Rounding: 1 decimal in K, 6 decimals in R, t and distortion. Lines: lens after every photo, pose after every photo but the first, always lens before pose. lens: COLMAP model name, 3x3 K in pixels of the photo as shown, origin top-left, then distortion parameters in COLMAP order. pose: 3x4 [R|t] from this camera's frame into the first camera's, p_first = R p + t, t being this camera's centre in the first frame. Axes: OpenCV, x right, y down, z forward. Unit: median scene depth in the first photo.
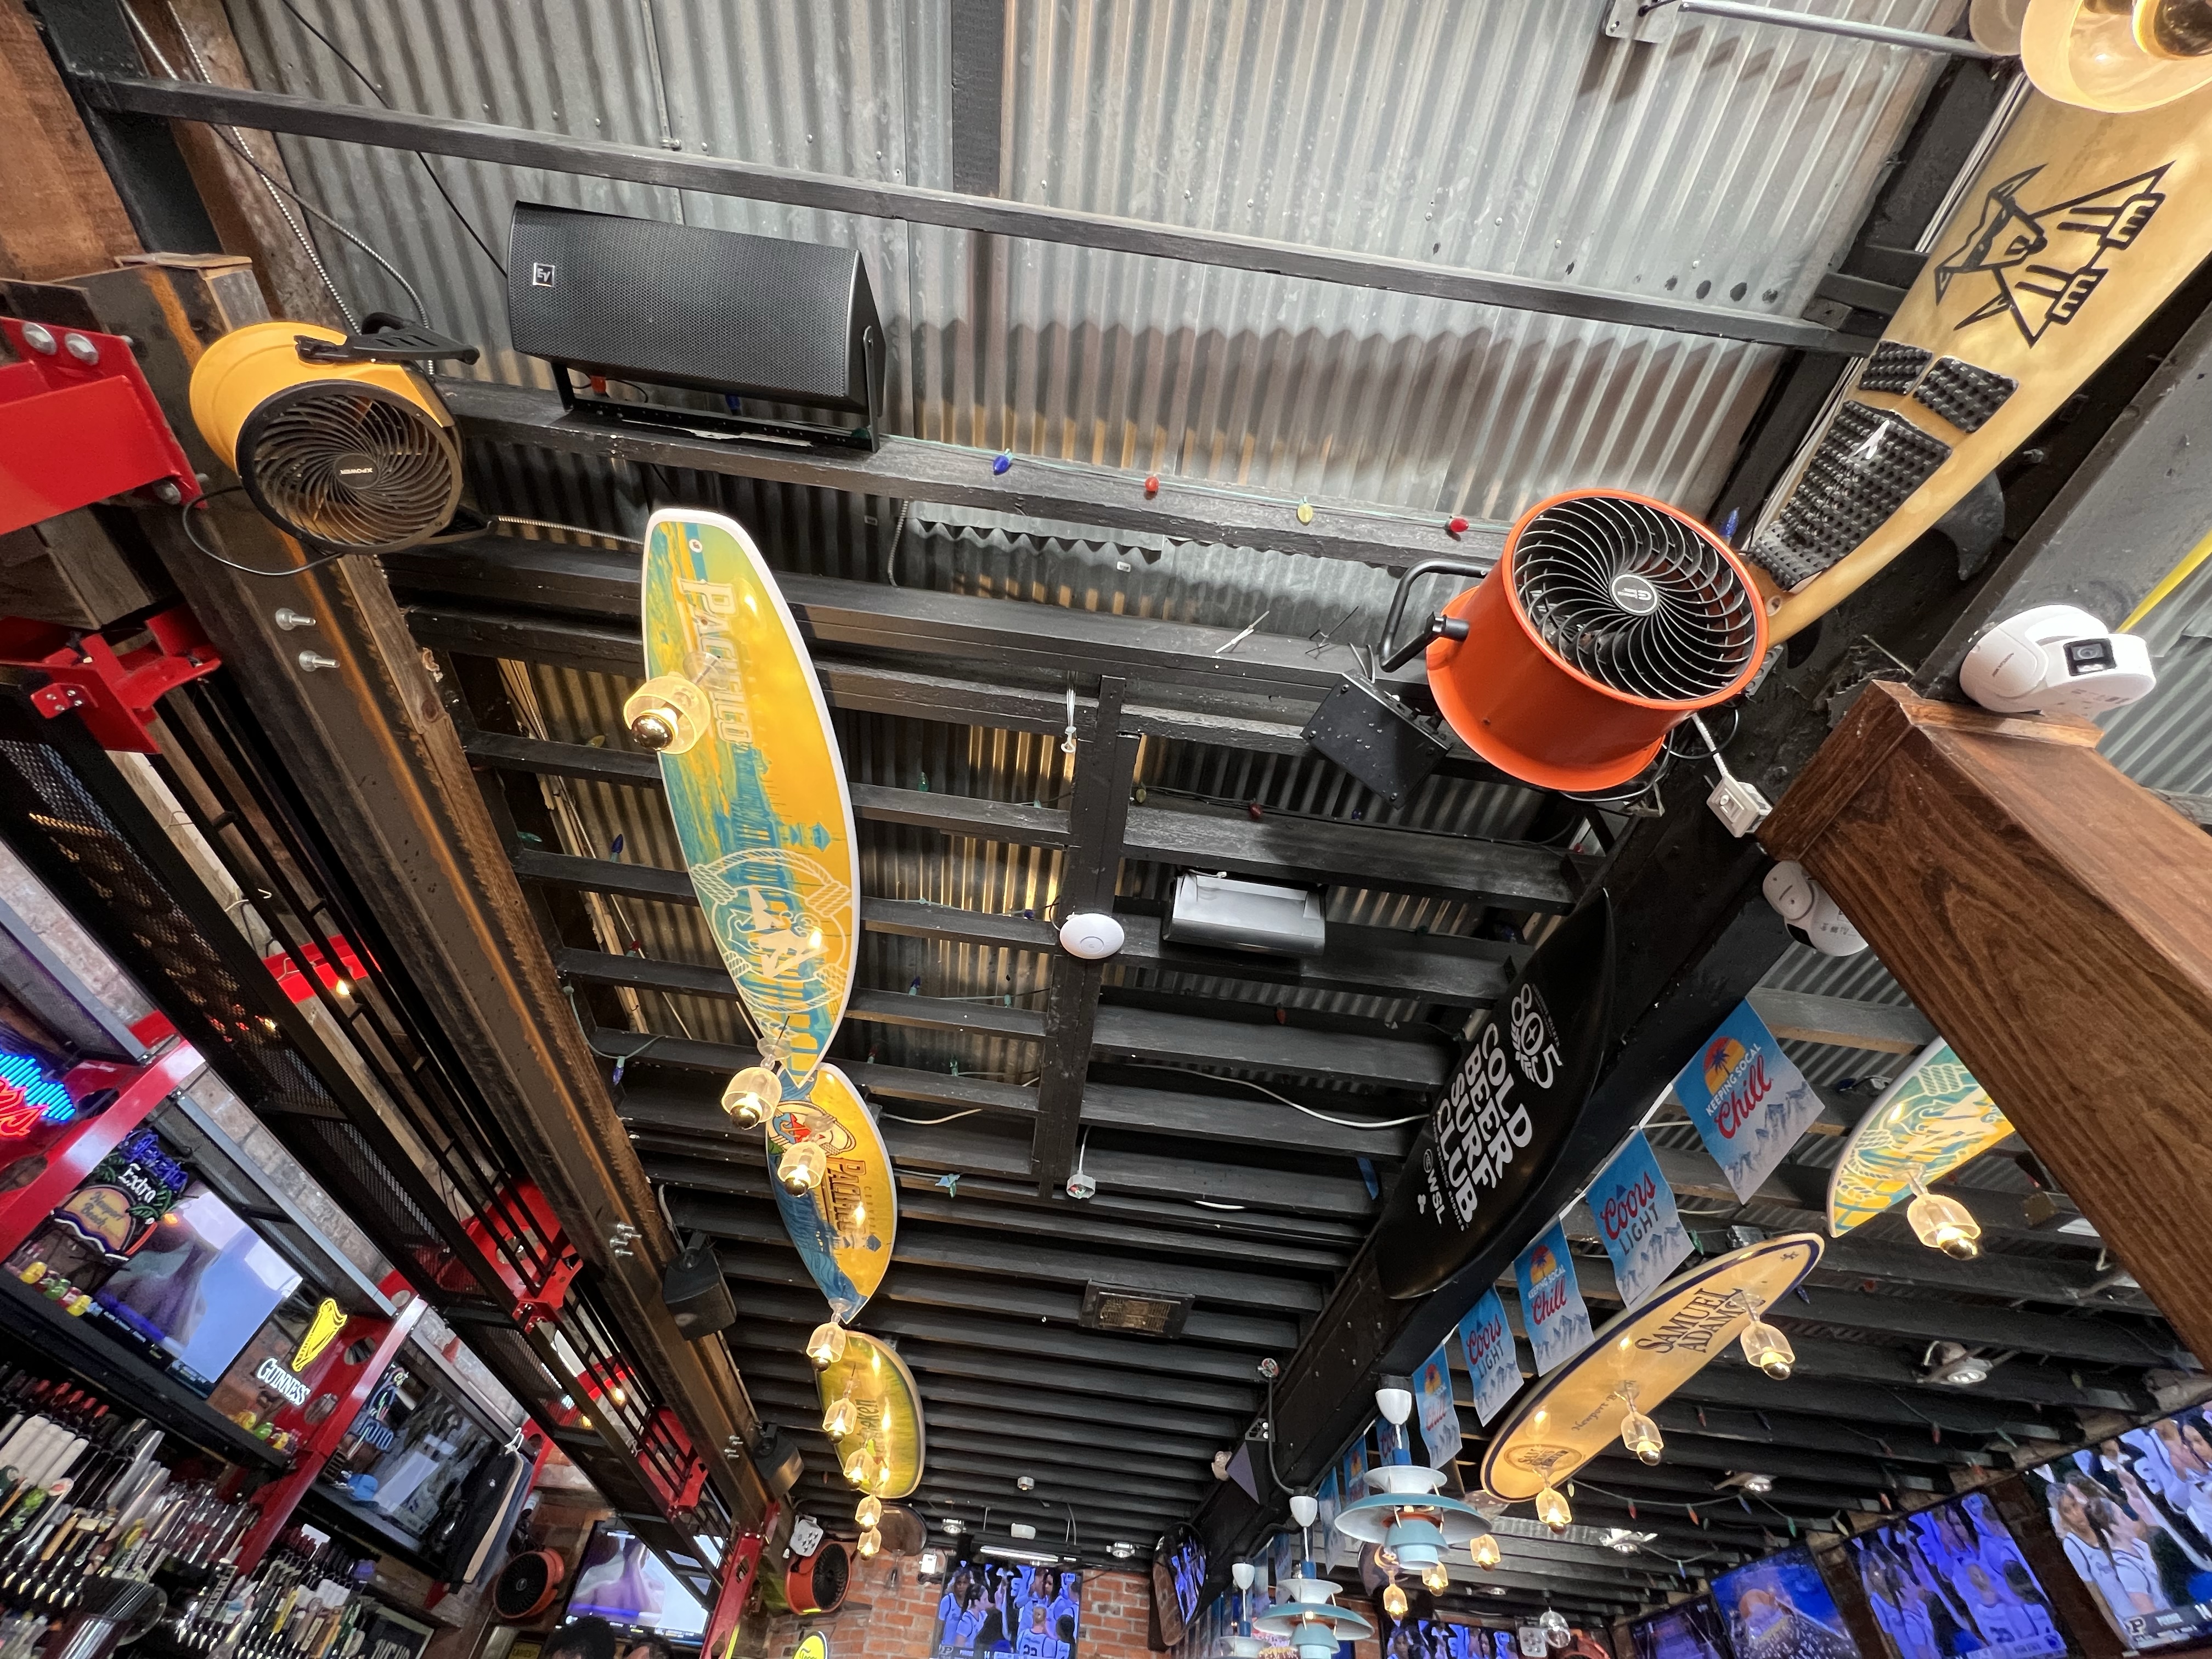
lens RADIAL K [[892.3, 0, 1106.1], [0, 892.3, 835.6], [0, 0, 1]] dist [0.001089, 0.000141]
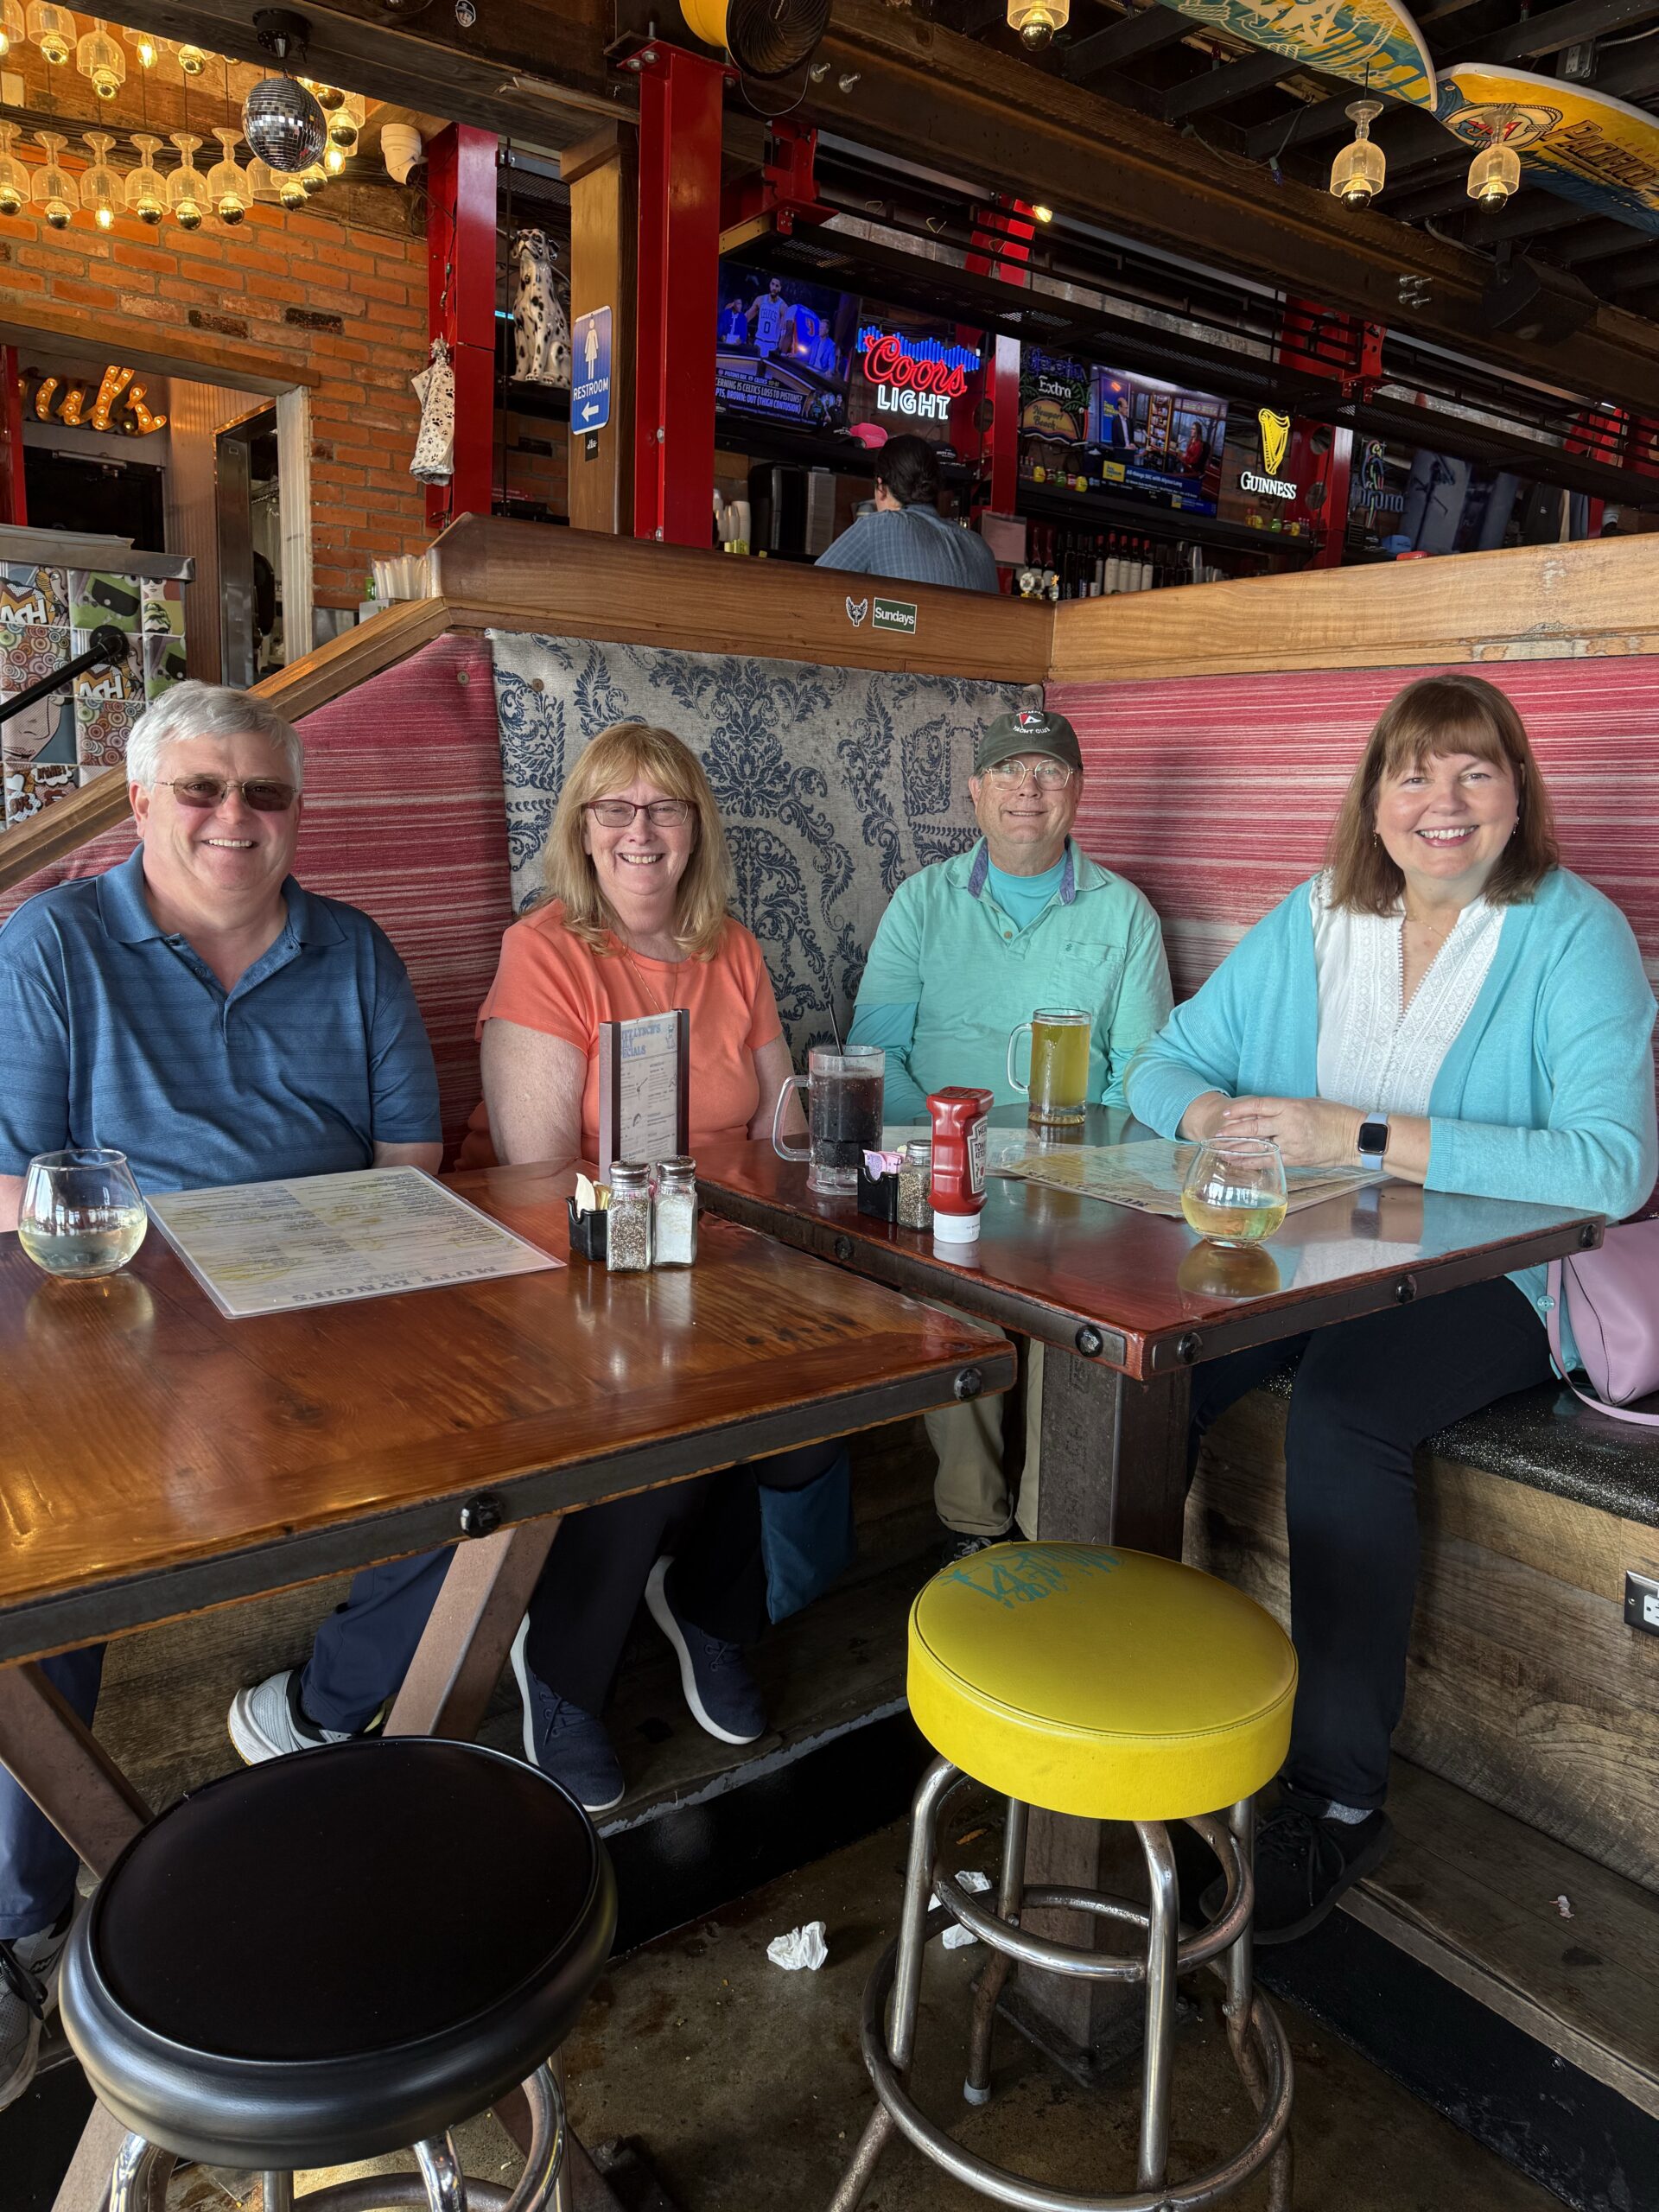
lens RADIAL K [[1560.4, 0, 829.1], [0, 1560.4, 1105.1], [0, 0, 1]] dist [0.004988, 0.000659]
pose [[0.507525, 0.098497, -0.855989, 0.536760], [0.668947, 0.581107, 0.463492, -0.183810], [0.543074, -0.807844, 0.229037, -0.329600]]
